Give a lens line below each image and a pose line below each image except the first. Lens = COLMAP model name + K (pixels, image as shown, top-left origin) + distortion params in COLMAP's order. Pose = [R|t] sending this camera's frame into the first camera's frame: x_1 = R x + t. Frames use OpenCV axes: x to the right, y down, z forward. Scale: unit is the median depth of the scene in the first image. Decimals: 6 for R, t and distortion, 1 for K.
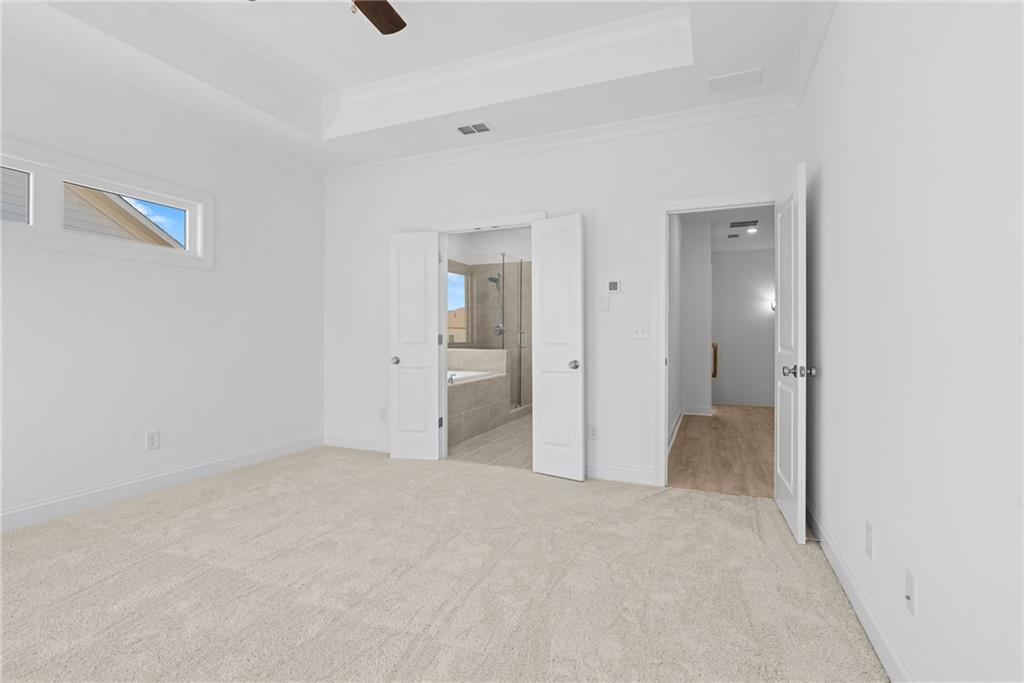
lens RADIAL K [[501.3, 0, 512.0], [0, 501.3, 341.5], [0, 0, 1]] dist [-0.000270, 0.000061]
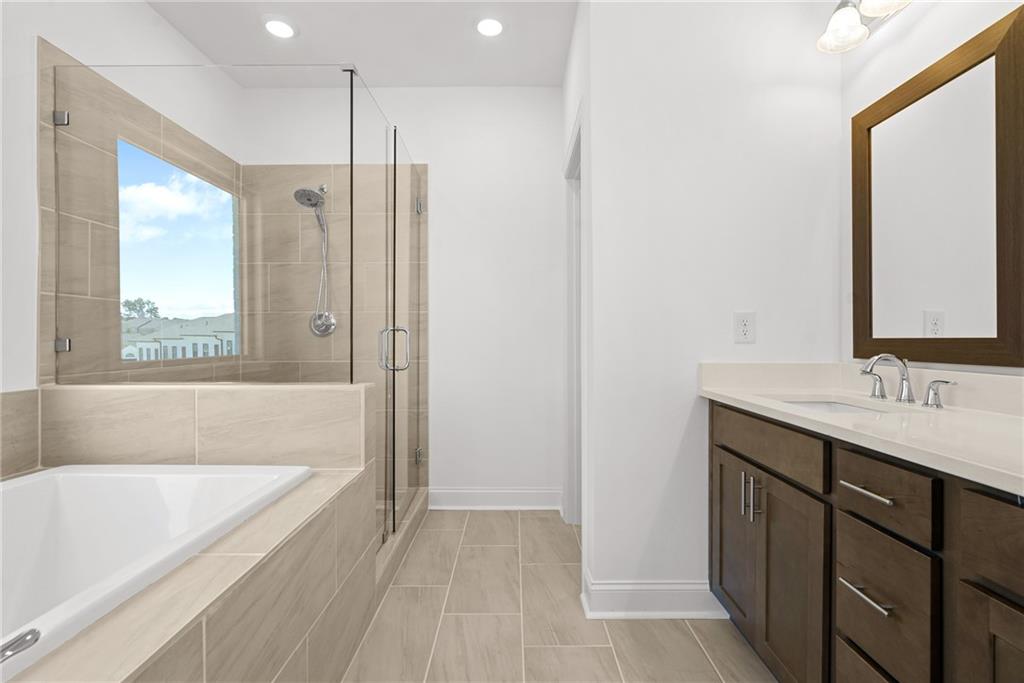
lens RADIAL K [[481.8, 0, 512.0], [0, 481.8, 341.5], [0, 0, 1]] dist [-0.001062, 0.000026]
pose [[0.927684, -0.004336, 0.373341, -0.029474], [0.008082, 0.999931, -0.008467, -0.004213], [-0.373279, 0.010872, 0.927655, 0.562306]]
